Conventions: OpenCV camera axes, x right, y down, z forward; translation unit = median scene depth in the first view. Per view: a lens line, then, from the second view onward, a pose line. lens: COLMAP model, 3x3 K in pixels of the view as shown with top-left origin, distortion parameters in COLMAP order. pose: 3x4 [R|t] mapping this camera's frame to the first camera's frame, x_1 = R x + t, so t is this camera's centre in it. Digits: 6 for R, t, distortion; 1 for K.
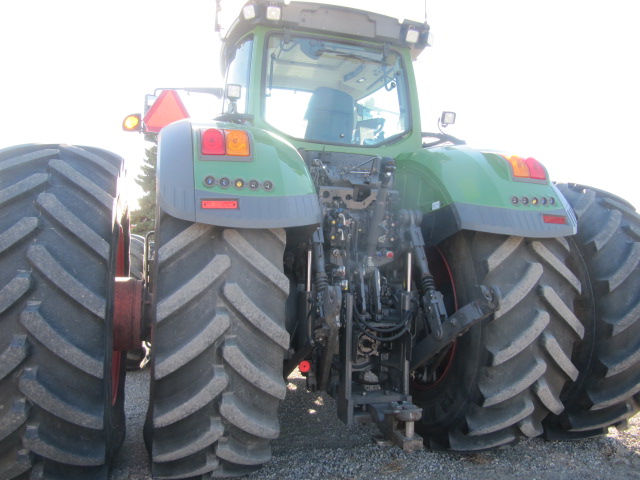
lens RADIAL K [[528.8, 0, 323.5], [0, 528.8, 238.2], [0, 0, 1]] dist [-0.058453, 0.031991]
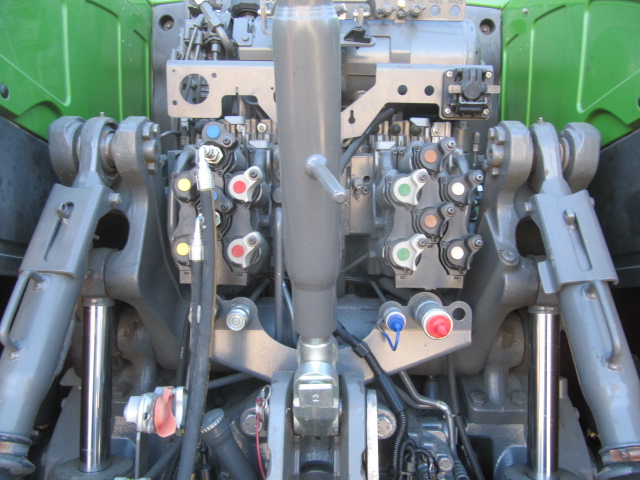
lens RADIAL K [[528.8, 0, 320.2], [0, 528.8, 240.6], [0, 0, 1]] dist [-0.058453, 0.031991]
pose [[0.950967, -0.027787, -0.308043, 0.145626], [0.016836, 0.999130, -0.038153, 0.004344], [0.308835, 0.031096, 0.950607, 0.774879]]
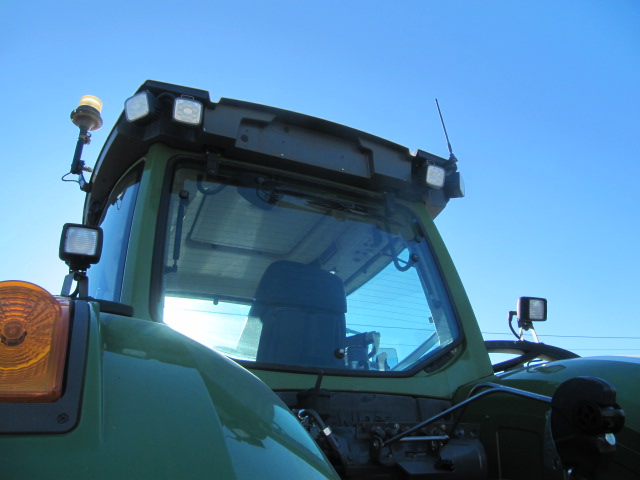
lens RADIAL K [[528.8, 0, 318.4], [0, 528.8, 239.8], [0, 0, 1]] dist [-0.058453, 0.031991]
pose [[0.984117, -0.009377, 0.177274, -0.067658], [0.088810, 0.890663, -0.445906, -0.093611], [-0.153710, 0.454568, 0.877349, 0.645208]]
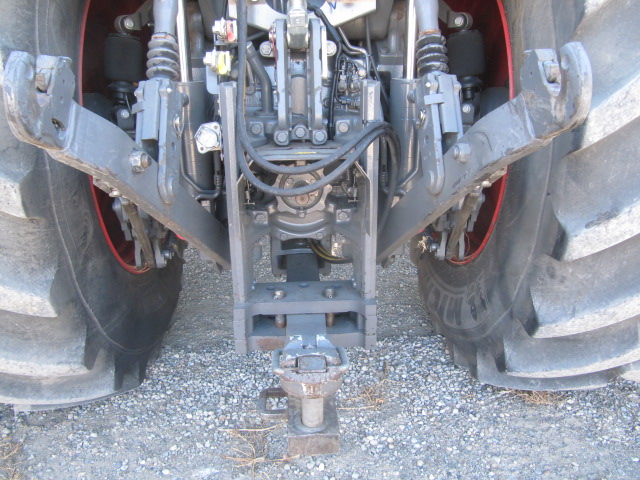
lens RADIAL K [[528.8, 0, 320.6], [0, 528.8, 239.7], [0, 0, 1]] dist [-0.058453, 0.031991]
pose [[0.968156, 0.052685, -0.244740, 0.212527], [0.038612, 0.934483, 0.353907, 0.068033], [0.247351, -0.352087, 0.902692, 0.525446]]
